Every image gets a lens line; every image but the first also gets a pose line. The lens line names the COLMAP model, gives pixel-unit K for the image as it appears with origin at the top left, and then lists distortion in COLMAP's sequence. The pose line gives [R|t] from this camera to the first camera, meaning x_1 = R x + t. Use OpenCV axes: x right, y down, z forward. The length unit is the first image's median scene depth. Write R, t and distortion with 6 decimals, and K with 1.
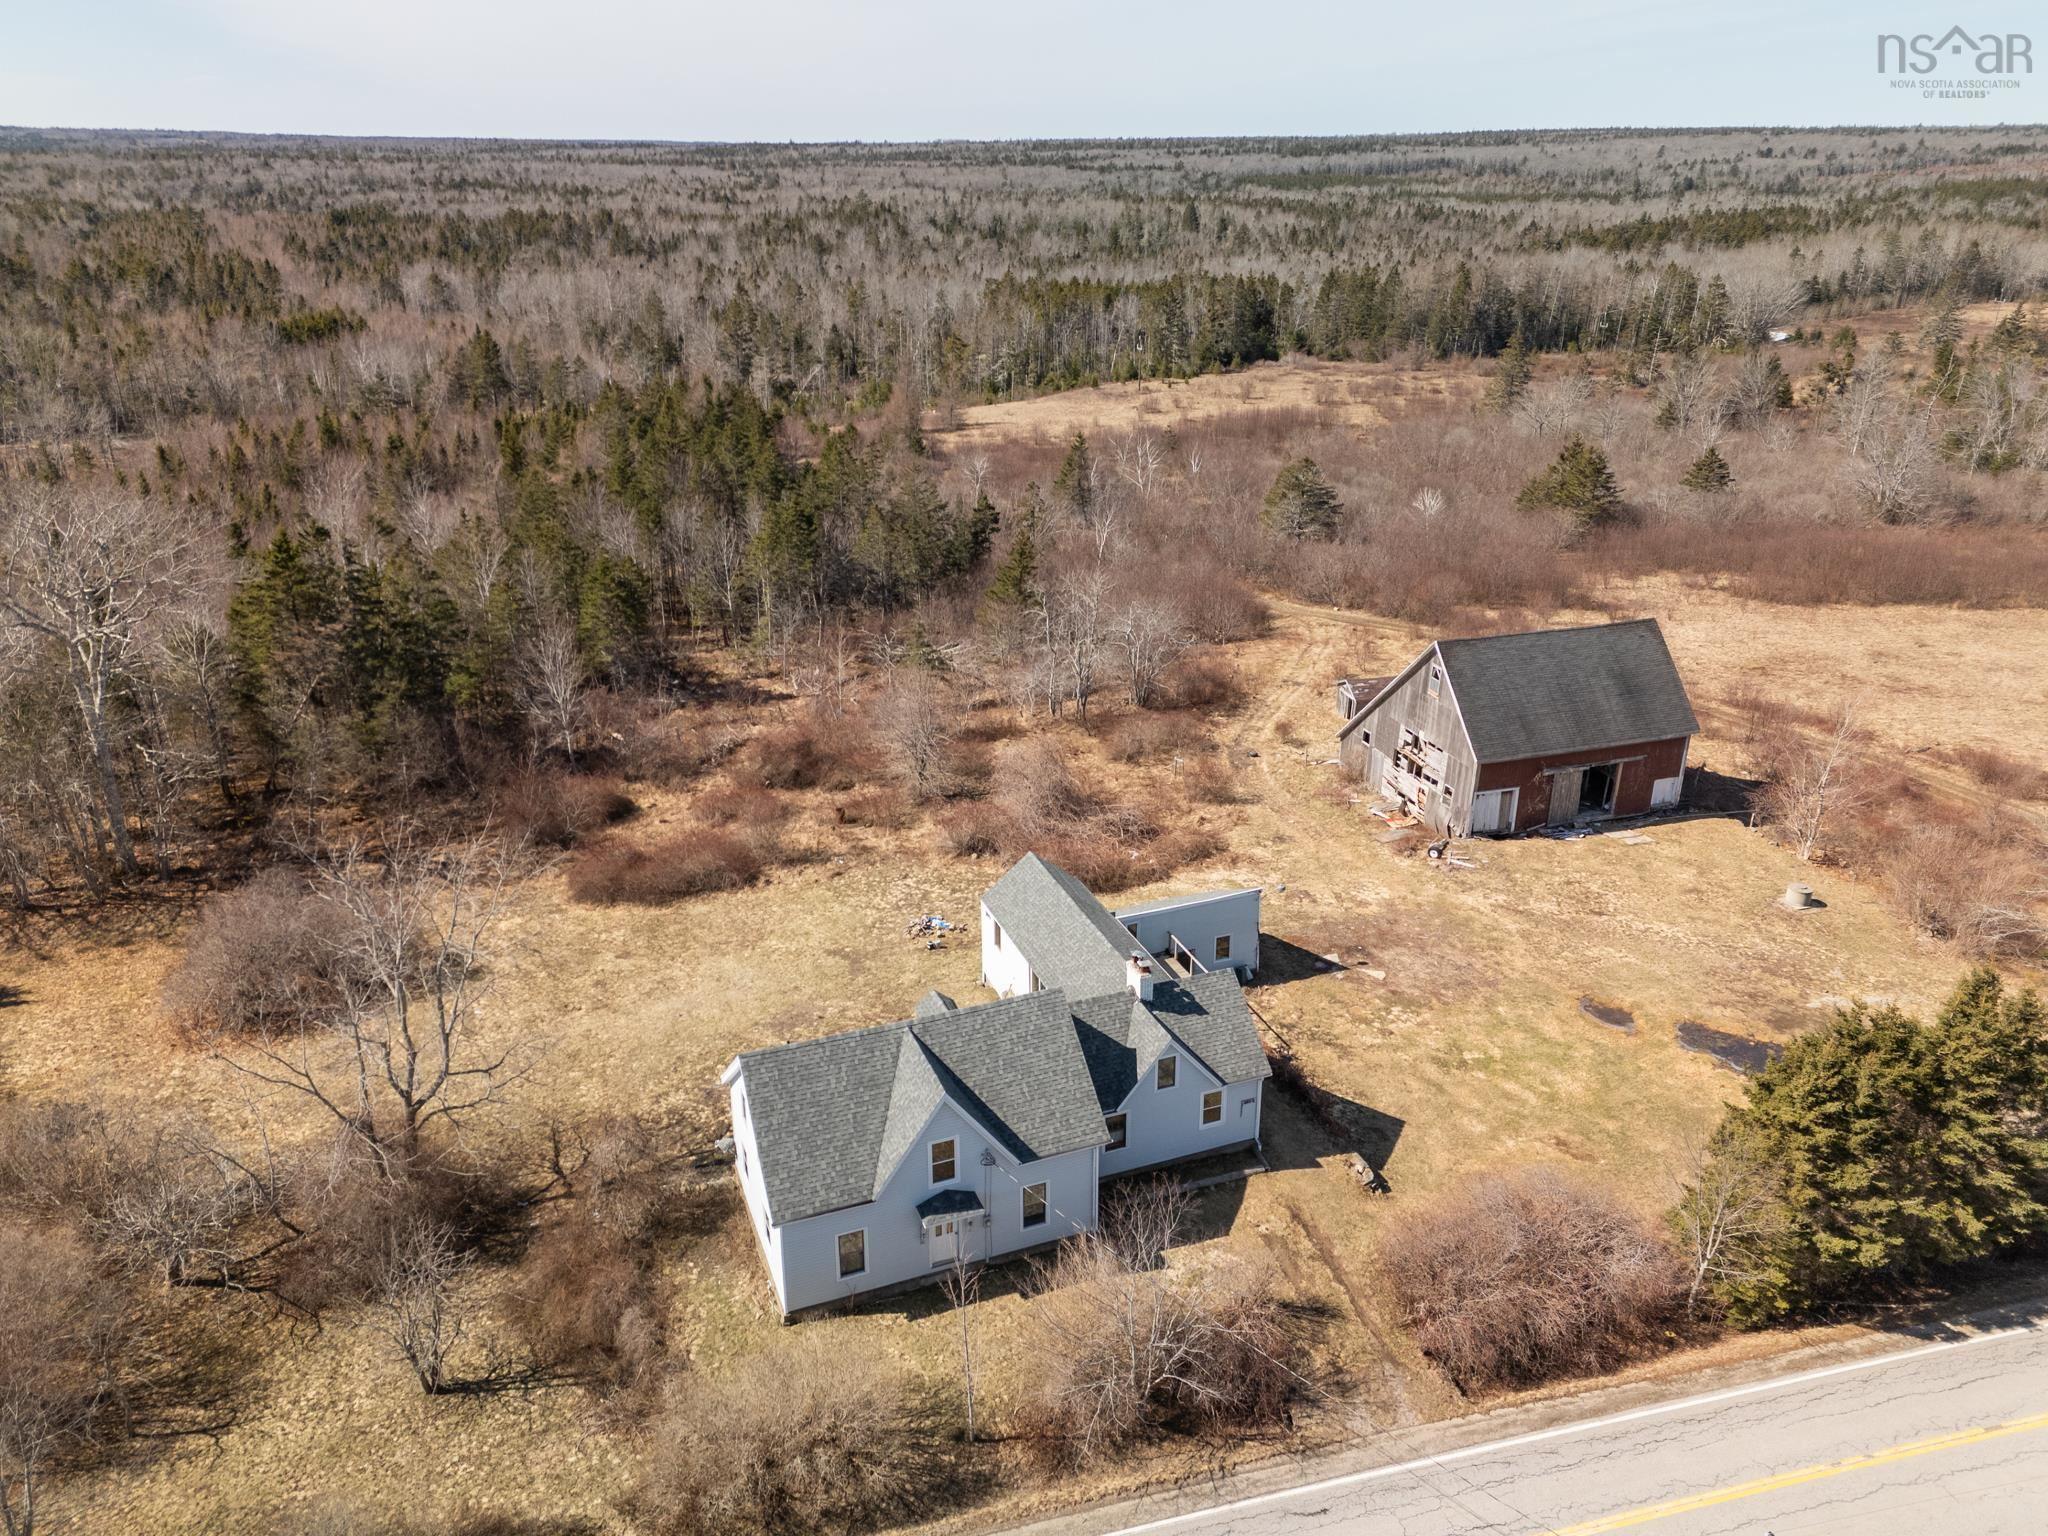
lens RADIAL K [[1486.0, 0, 1023.3], [0, 1486.0, 751.2], [0, 0, 1]] dist [0.101755, -0.089090]
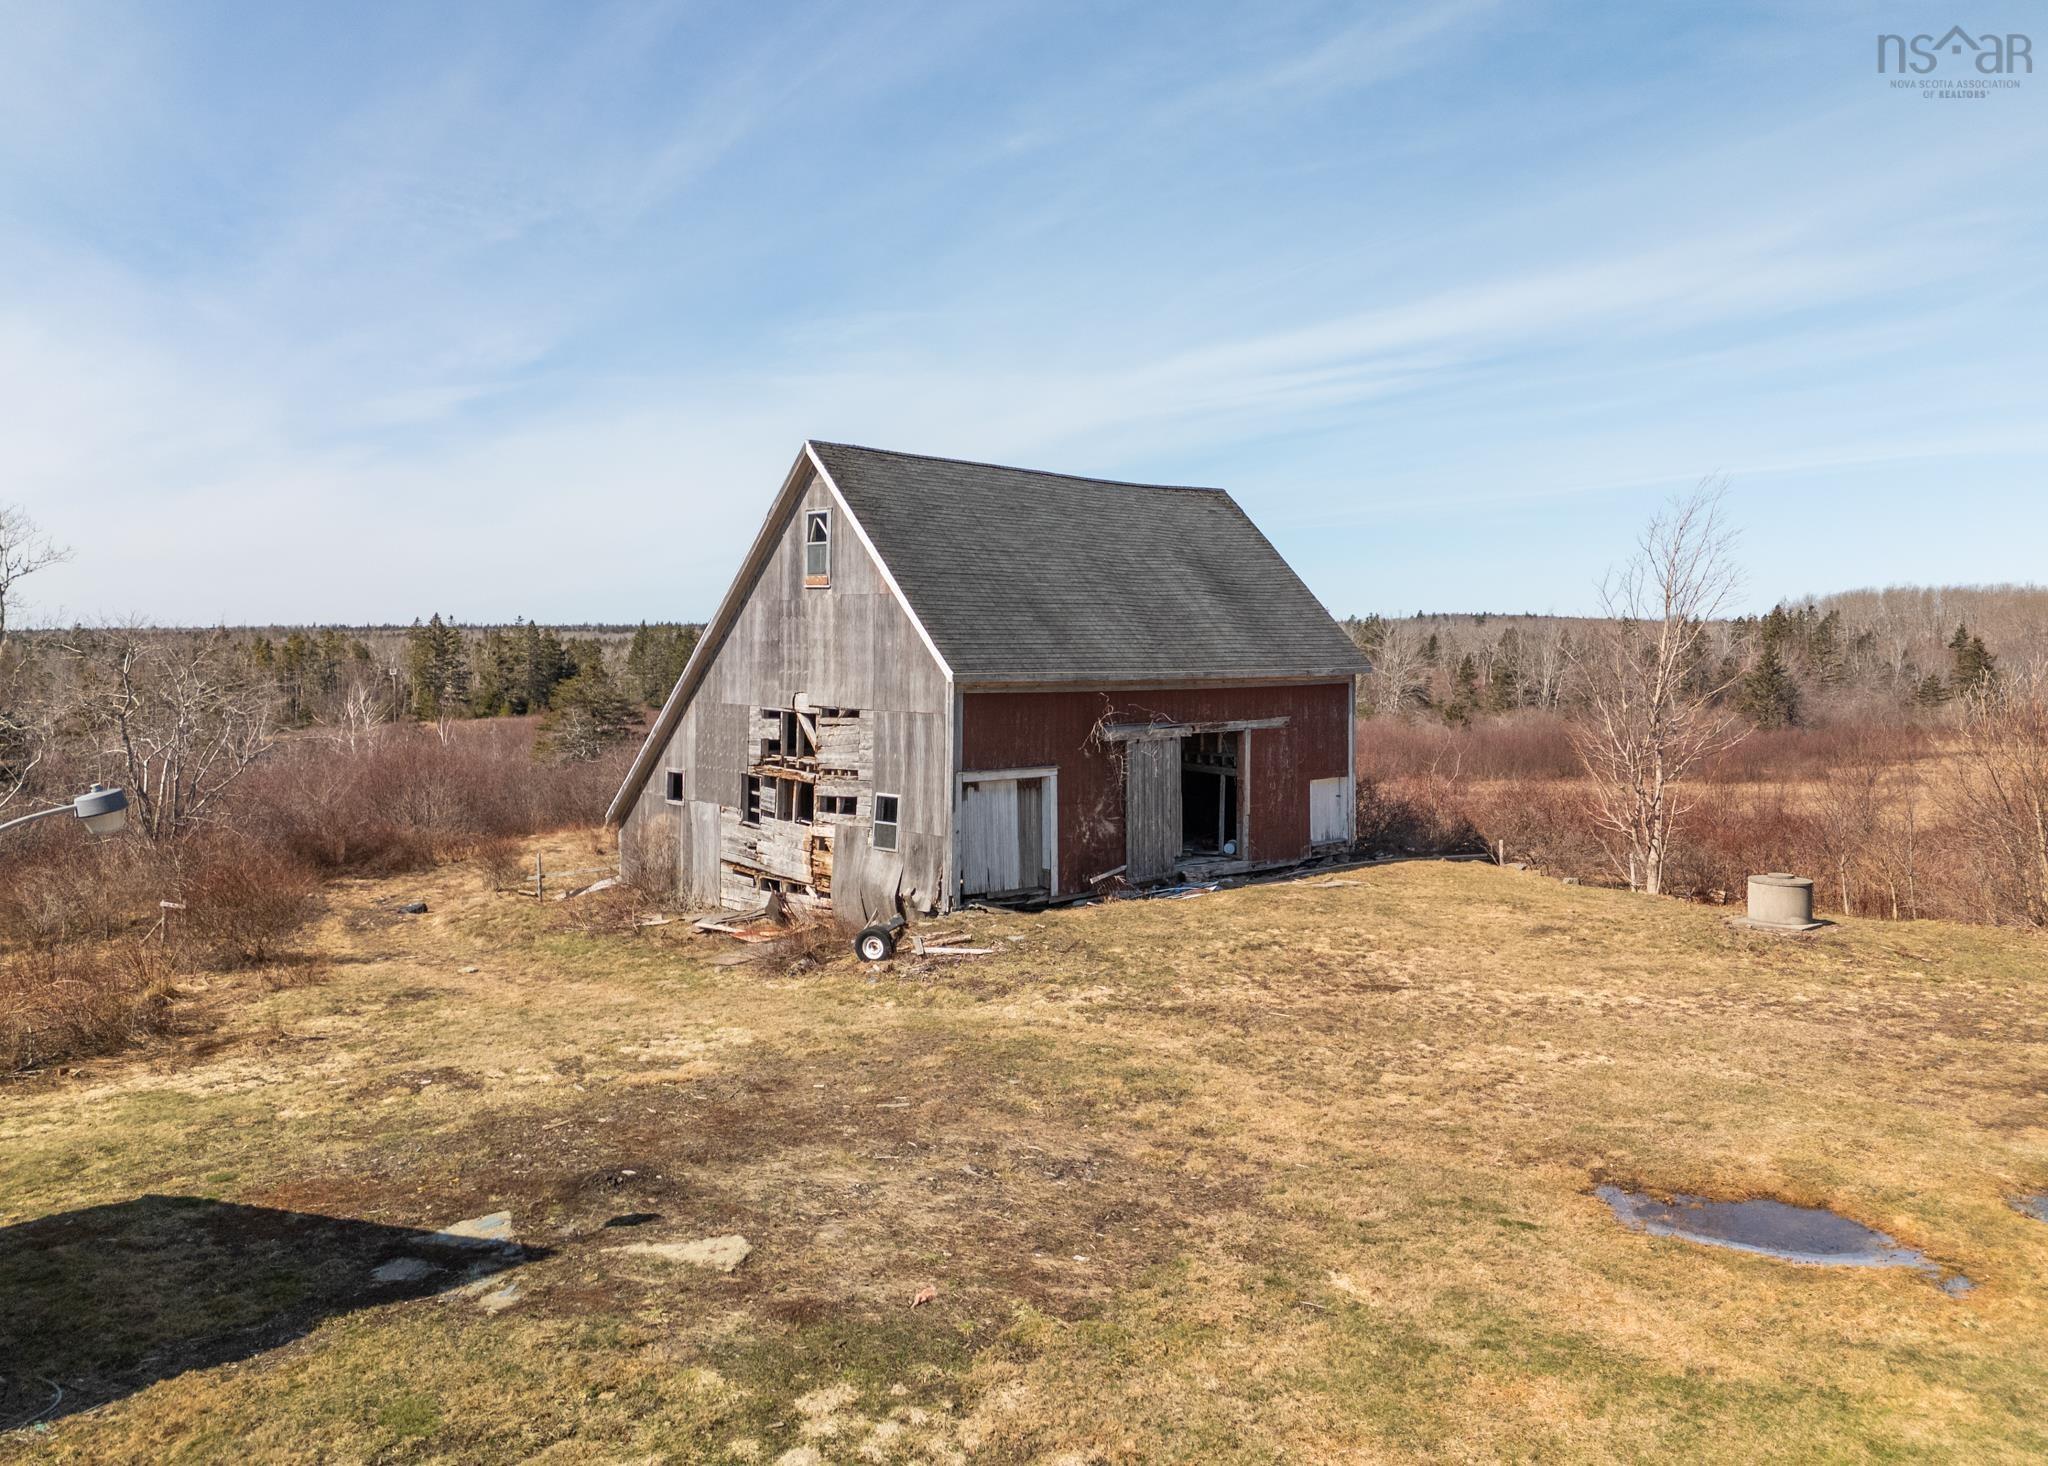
lens RADIAL K [[1494.9, 0, 1018.0], [0, 1494.9, 668.7], [0, 0, 1]] dist [0.129039, -0.164444]
pose [[0.912348, -0.012676, 0.409219, 0.127288], [0.159390, 0.931662, -0.326499, 0.098067], [-0.377115, 0.363106, 0.852020, 0.519981]]
